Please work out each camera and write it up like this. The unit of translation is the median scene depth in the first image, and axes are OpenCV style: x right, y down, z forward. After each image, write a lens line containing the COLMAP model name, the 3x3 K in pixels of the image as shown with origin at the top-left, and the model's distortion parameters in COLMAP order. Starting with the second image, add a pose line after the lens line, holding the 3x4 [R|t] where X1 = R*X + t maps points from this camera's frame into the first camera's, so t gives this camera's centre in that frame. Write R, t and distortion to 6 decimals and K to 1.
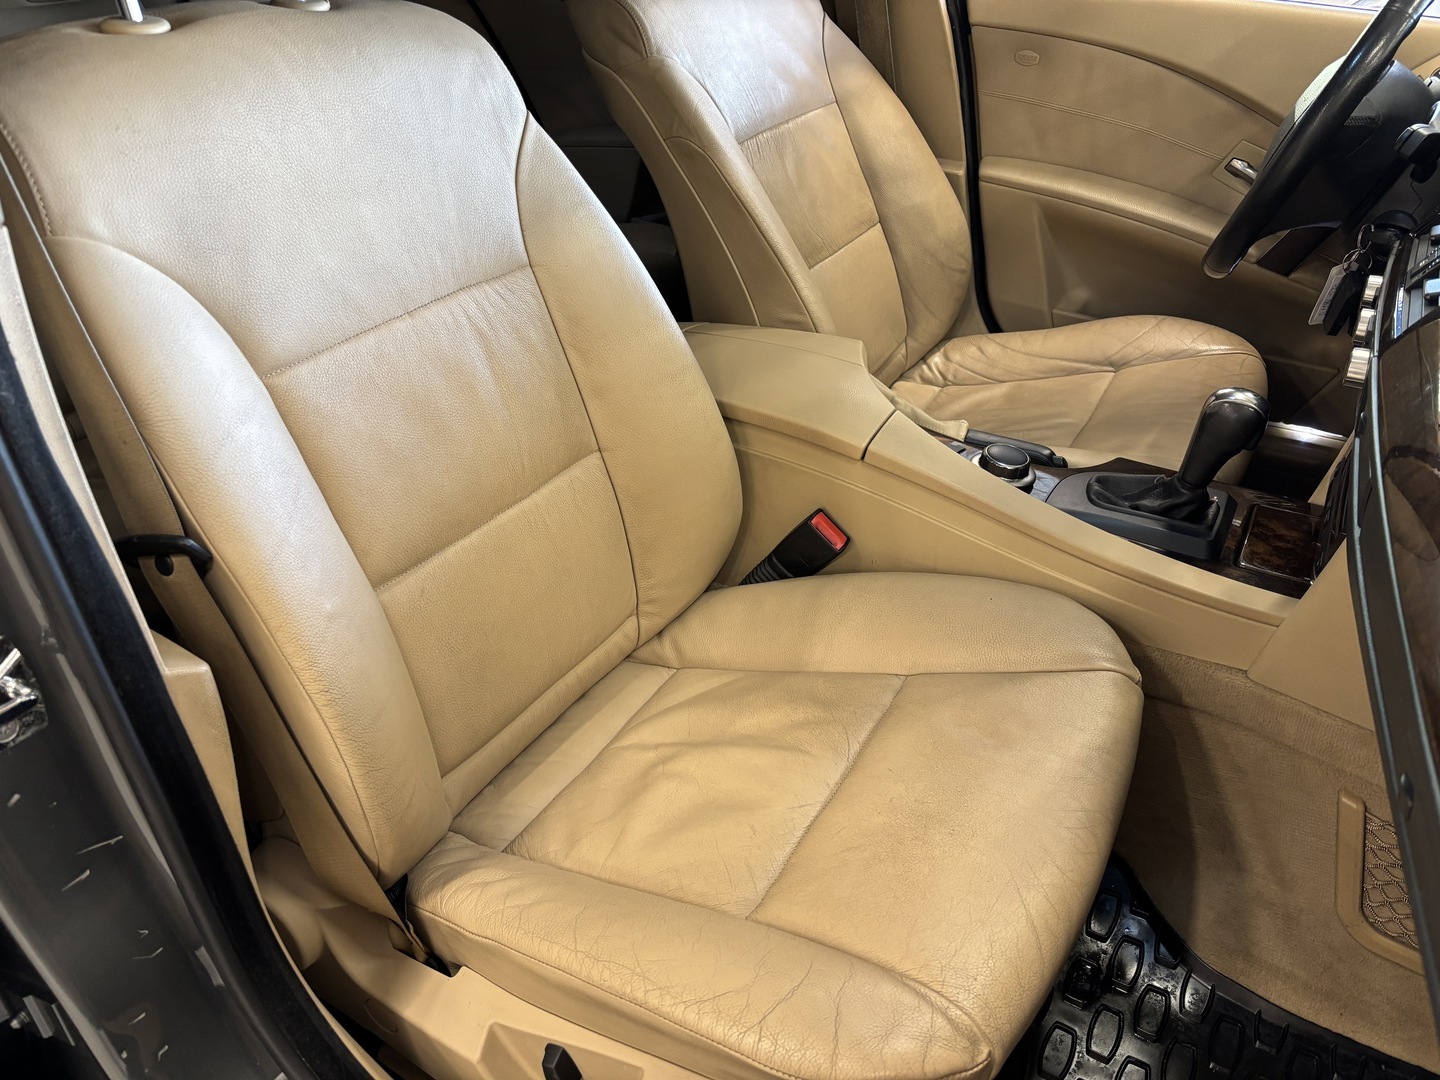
lens RADIAL K [[1091.4, 0, 720.0], [0, 1091.4, 540.0], [0, 0, 1]] dist [0.004263, 0.001707]
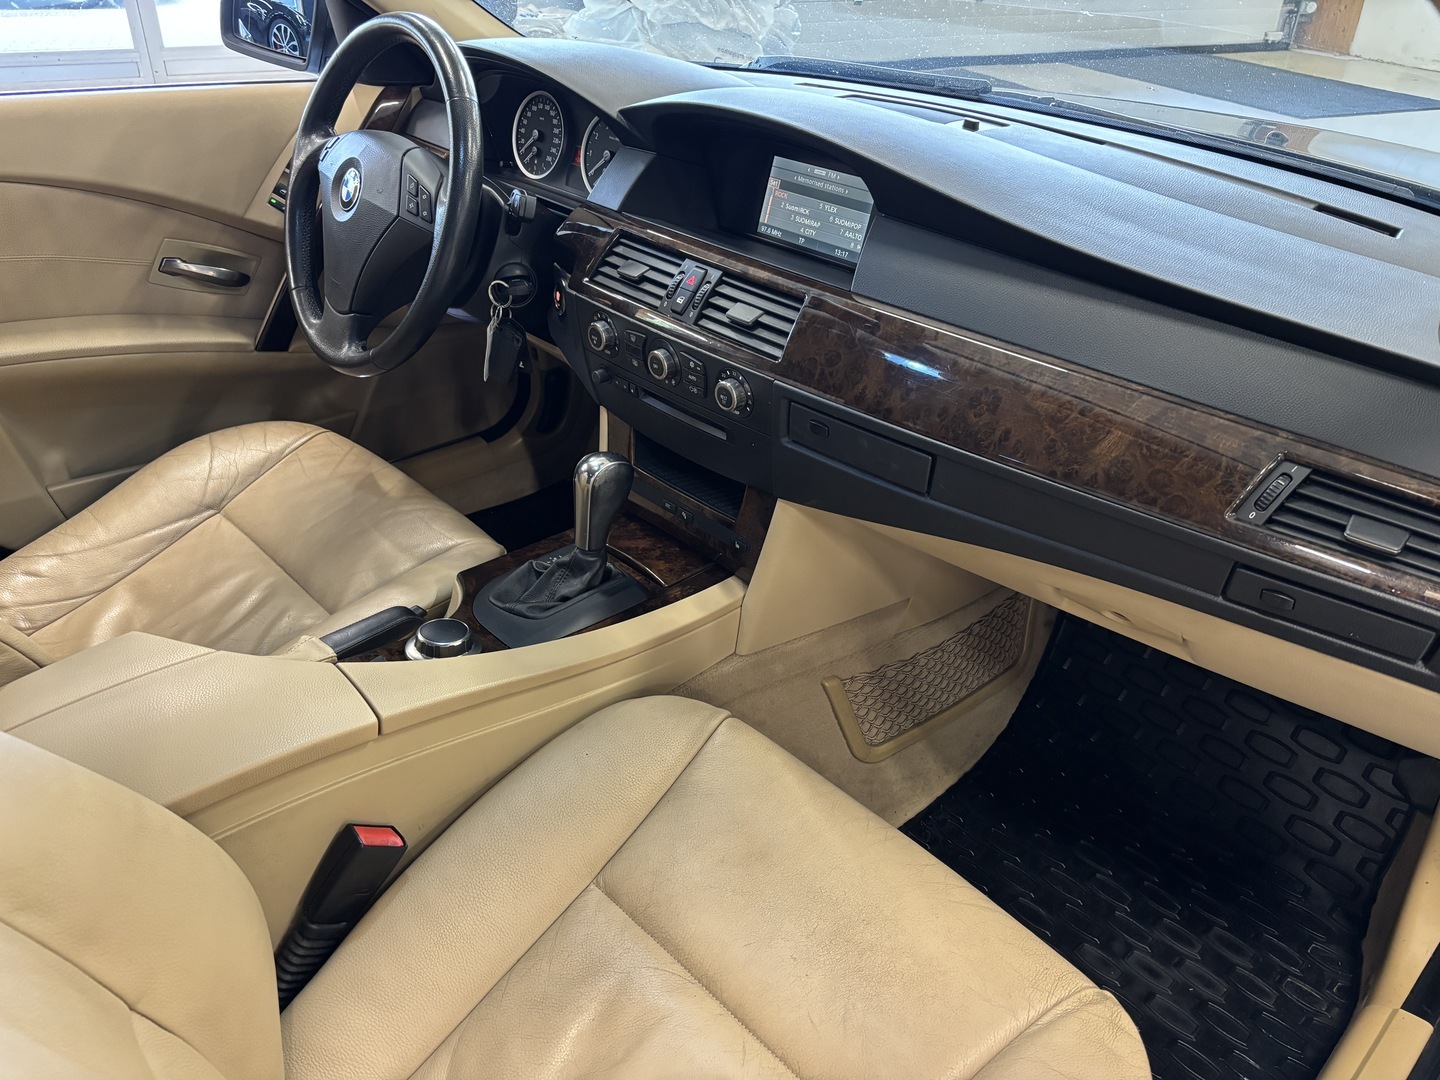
lens RADIAL K [[1092.3, 0, 720.0], [0, 1092.3, 540.0], [0, 0, 1]] dist [0.050049, -0.000445]
pose [[0.310970, -0.493430, 0.812296, -0.352870], [0.495883, 0.813352, 0.304233, -0.291469], [-0.810800, 0.308196, 0.497612, 0.327595]]
